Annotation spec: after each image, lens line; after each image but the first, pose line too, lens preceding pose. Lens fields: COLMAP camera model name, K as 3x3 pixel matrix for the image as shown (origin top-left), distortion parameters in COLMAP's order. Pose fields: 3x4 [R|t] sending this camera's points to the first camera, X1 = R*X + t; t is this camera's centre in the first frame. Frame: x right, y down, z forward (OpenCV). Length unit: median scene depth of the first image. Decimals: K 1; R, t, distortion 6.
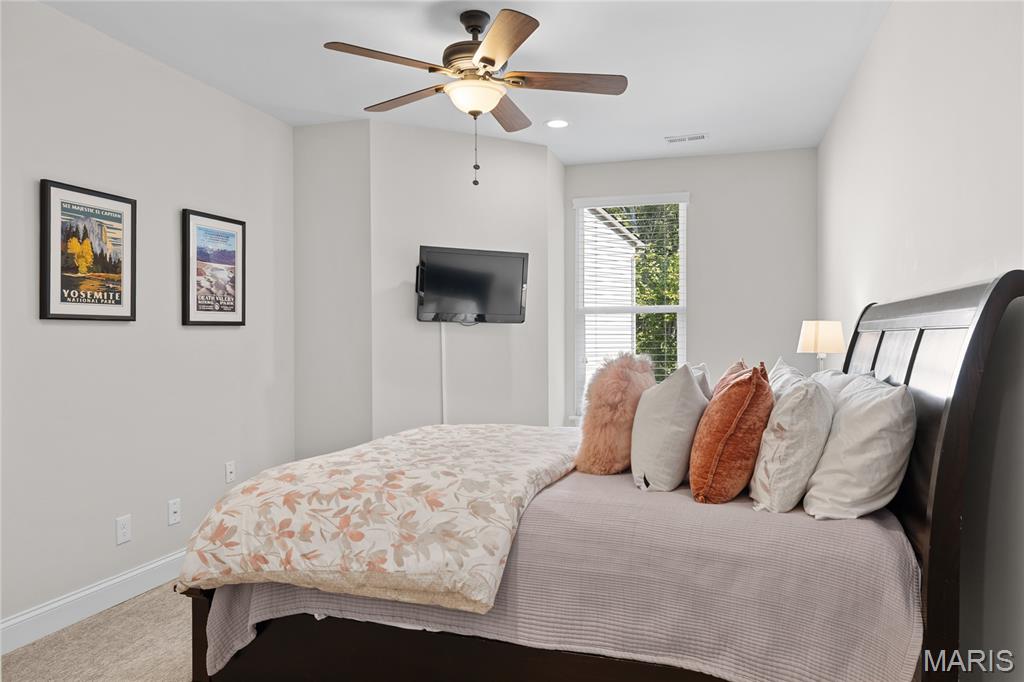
lens RADIAL K [[665.9, 0, 513.2], [0, 665.9, 334.5], [0, 0, 1]] dist [0.013355, 0.000059]
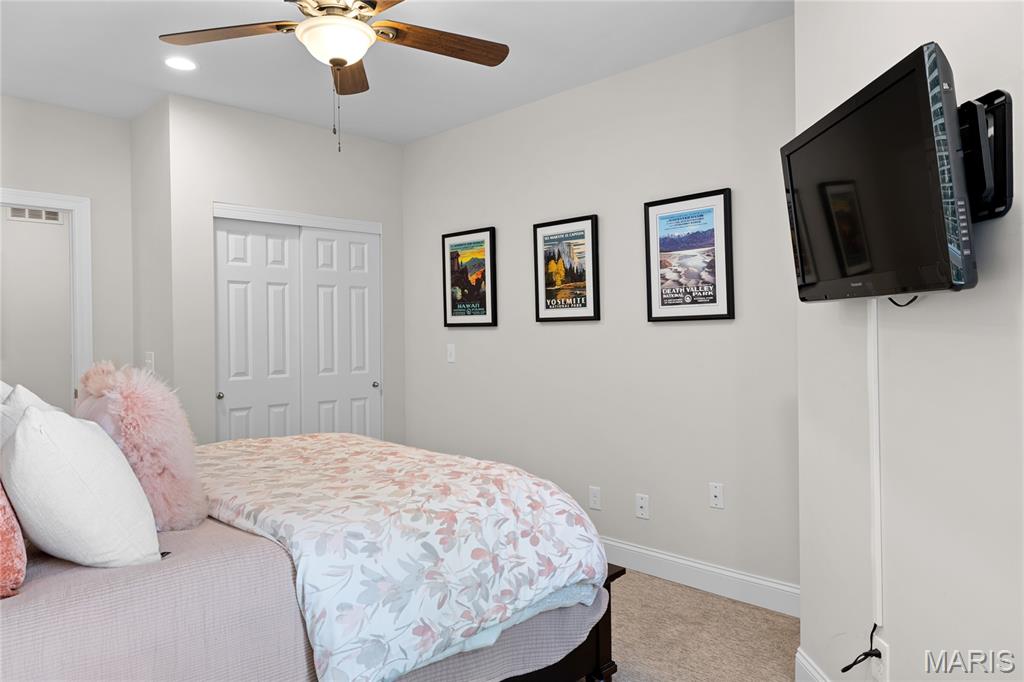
lens RADIAL K [[665.9, 0, 513.2], [0, 665.9, 347.4], [0, 0, 1]] dist [0.013355, 0.000059]
pose [[-0.442395, 0.003942, -0.896812, 0.527932], [-0.001396, 0.999986, 0.005085, 0.021264], [0.896819, 0.003502, -0.442384, 1.396542]]
